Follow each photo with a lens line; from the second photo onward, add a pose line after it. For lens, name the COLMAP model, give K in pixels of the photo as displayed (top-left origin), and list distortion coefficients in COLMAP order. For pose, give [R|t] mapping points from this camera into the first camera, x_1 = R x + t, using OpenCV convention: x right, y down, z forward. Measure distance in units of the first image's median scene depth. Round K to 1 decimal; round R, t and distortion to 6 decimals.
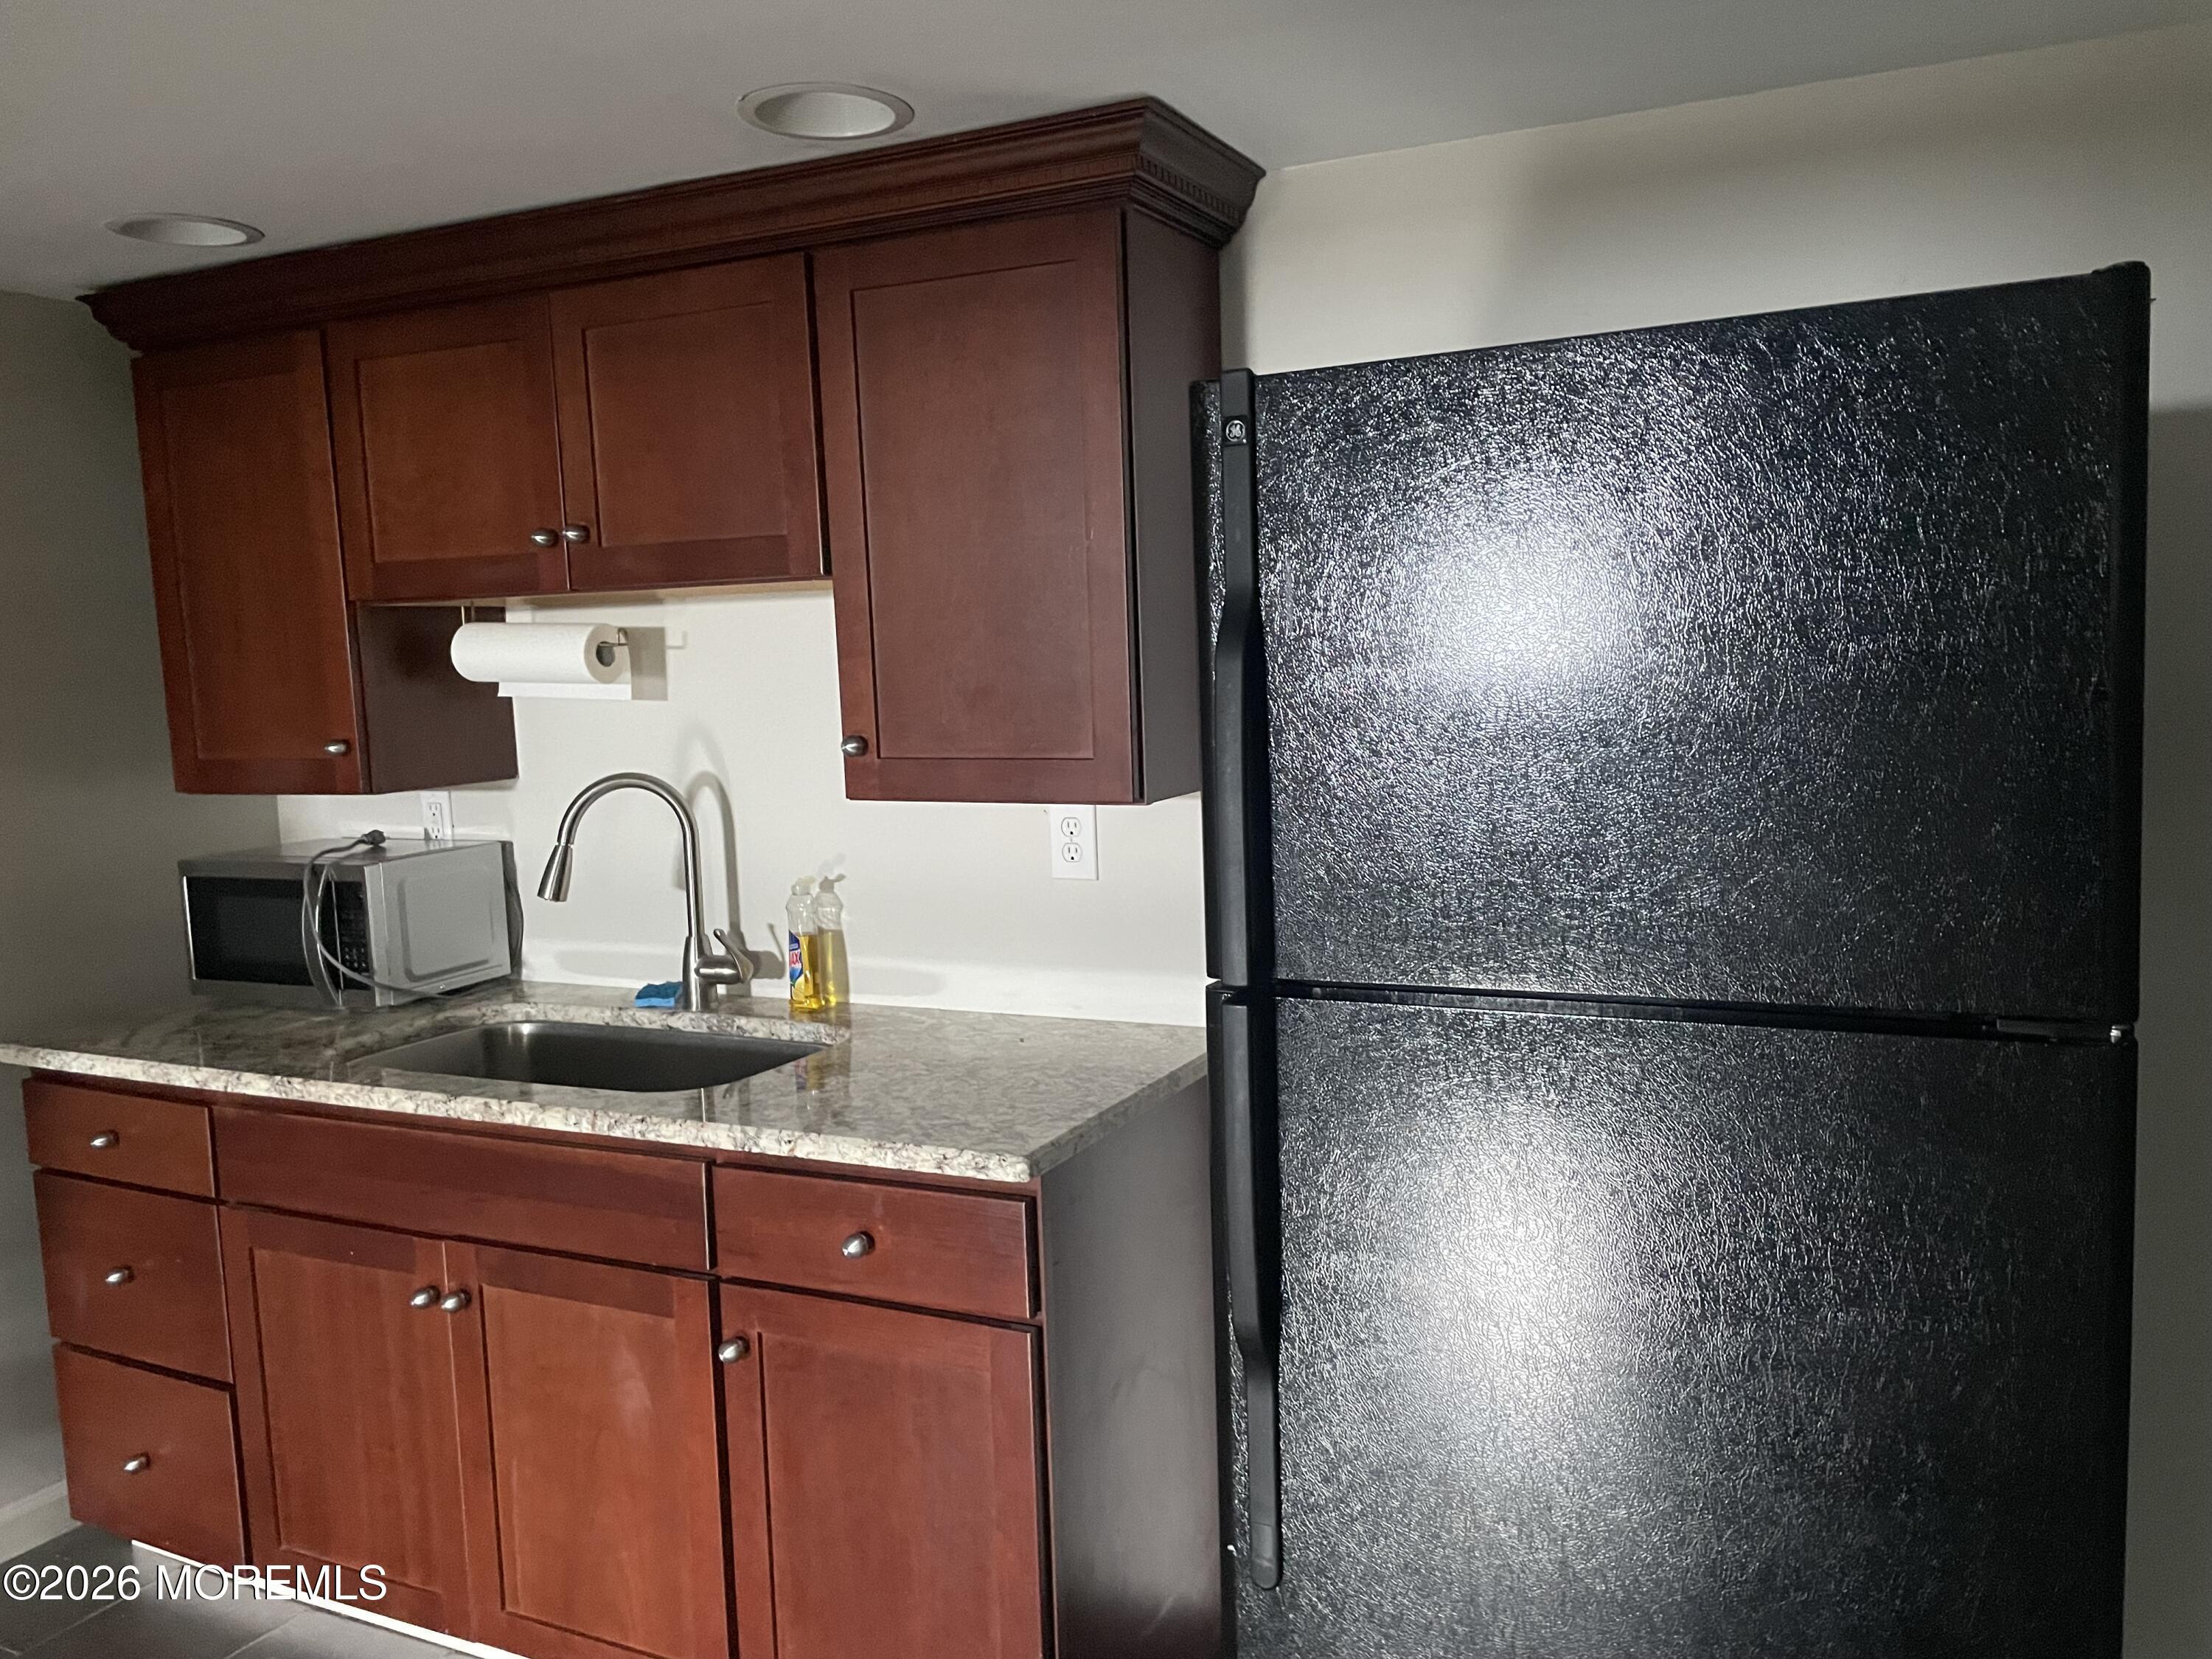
lens RADIAL K [[1648.2, 0, 1106.0], [0, 1648.2, 829.5], [0, 0, 1]] dist [0.099023, -0.146009]
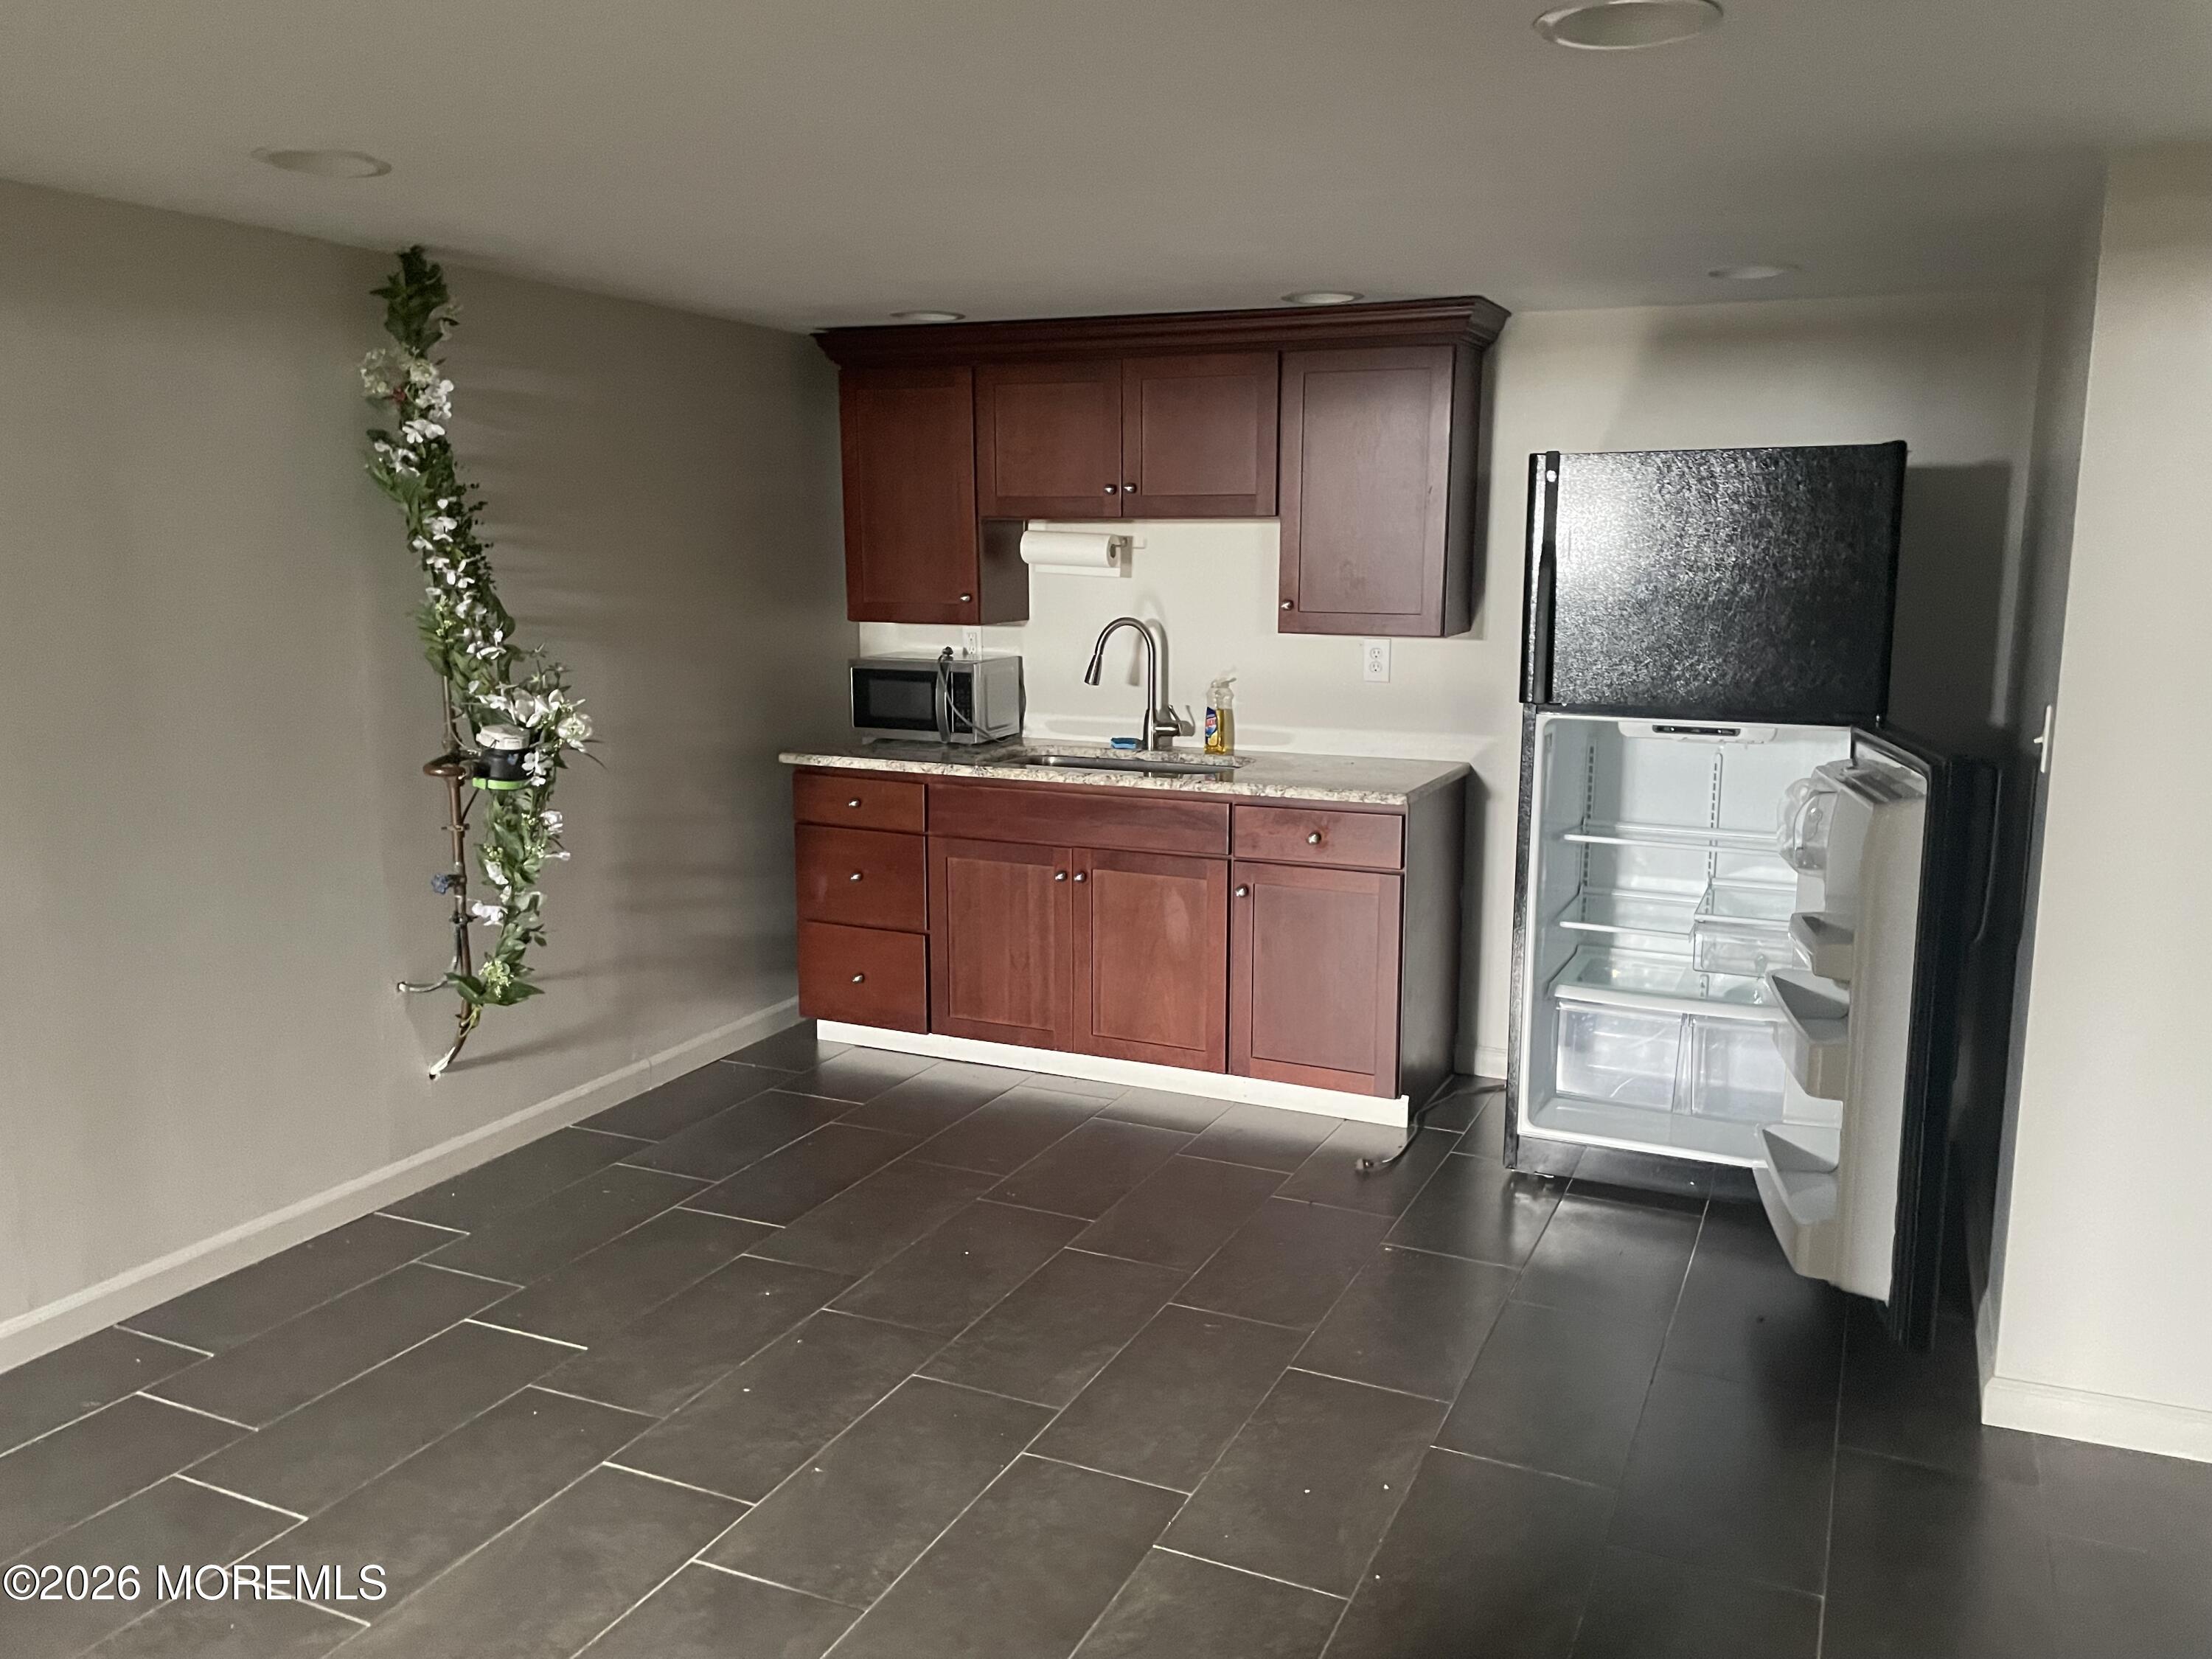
lens RADIAL K [[1648.2, 0, 1106.0], [0, 1648.2, 829.5], [0, 0, 1]] dist [0.099023, -0.146009]
pose [[0.998699, 0.032338, 0.039434, -0.393377], [-0.034847, 0.997297, 0.064693, 0.086464], [-0.037236, -0.065983, 0.997126, -0.871712]]
